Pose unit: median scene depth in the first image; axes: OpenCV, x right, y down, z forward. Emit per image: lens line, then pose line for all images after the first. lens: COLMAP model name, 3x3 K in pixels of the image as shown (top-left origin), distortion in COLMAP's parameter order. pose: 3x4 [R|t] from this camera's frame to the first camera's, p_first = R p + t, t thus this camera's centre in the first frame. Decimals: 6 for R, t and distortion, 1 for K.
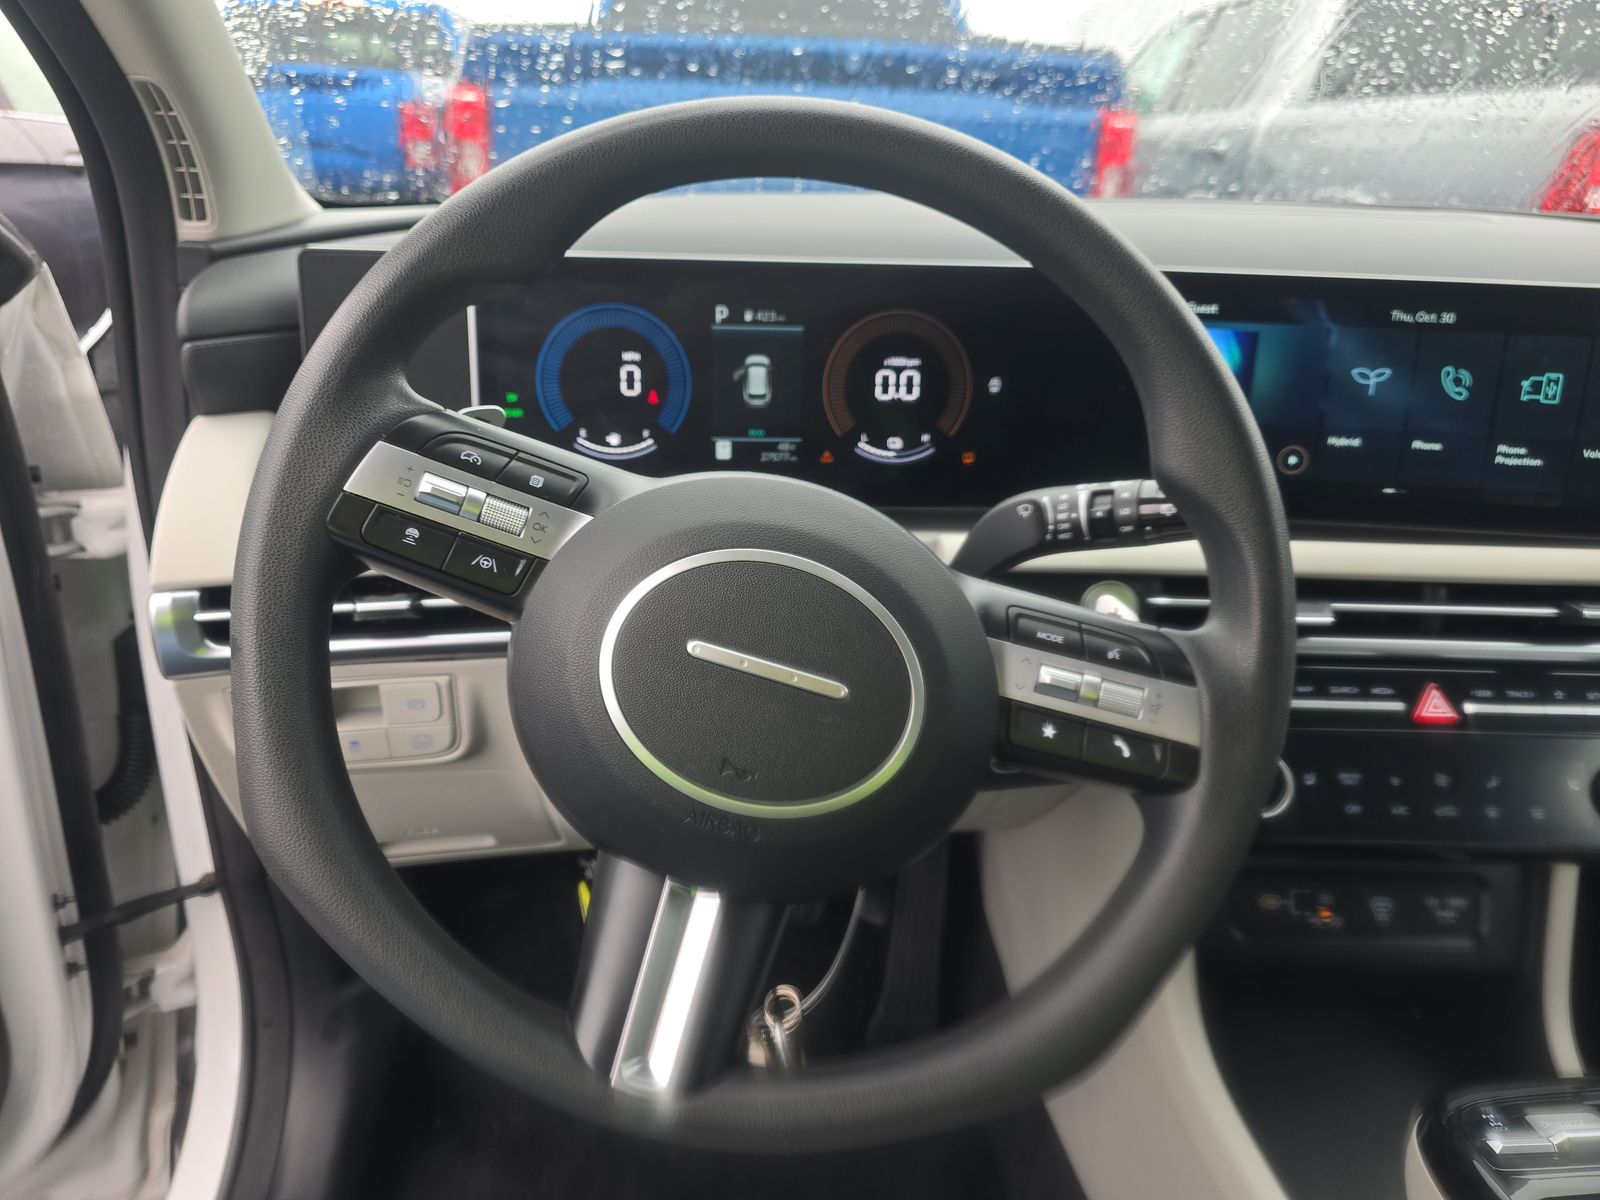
lens RADIAL K [[1089.2, 0, 795.0], [0, 1089.2, 615.6], [0, 0, 1]] dist [0.027789, -0.031054]
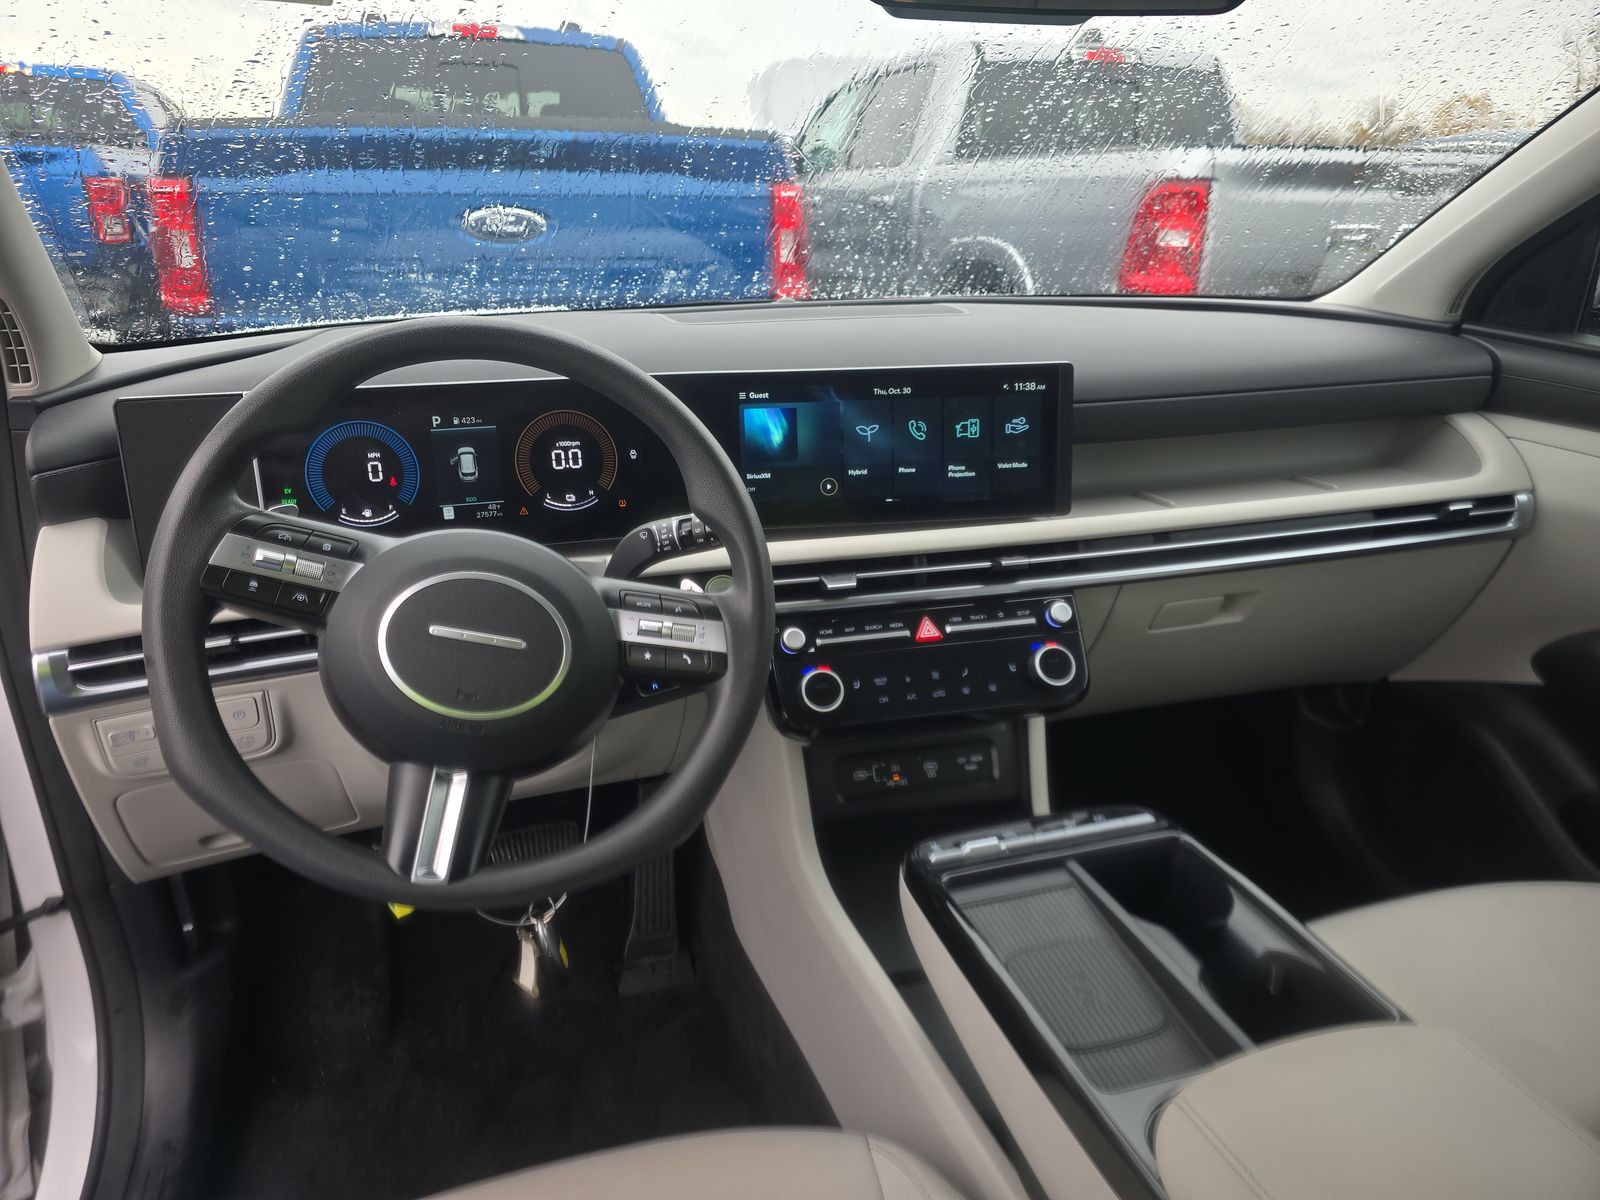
lens RADIAL K [[1089.2, 0, 803.8], [0, 1089.2, 605.4], [0, 0, 1]] dist [0.027789, -0.031054]
pose [[0.970277, -0.112825, 0.214087, 0.068089], [0.120856, 0.992361, -0.024758, 0.062279], [-0.209658, 0.049896, 0.976501, -0.510203]]
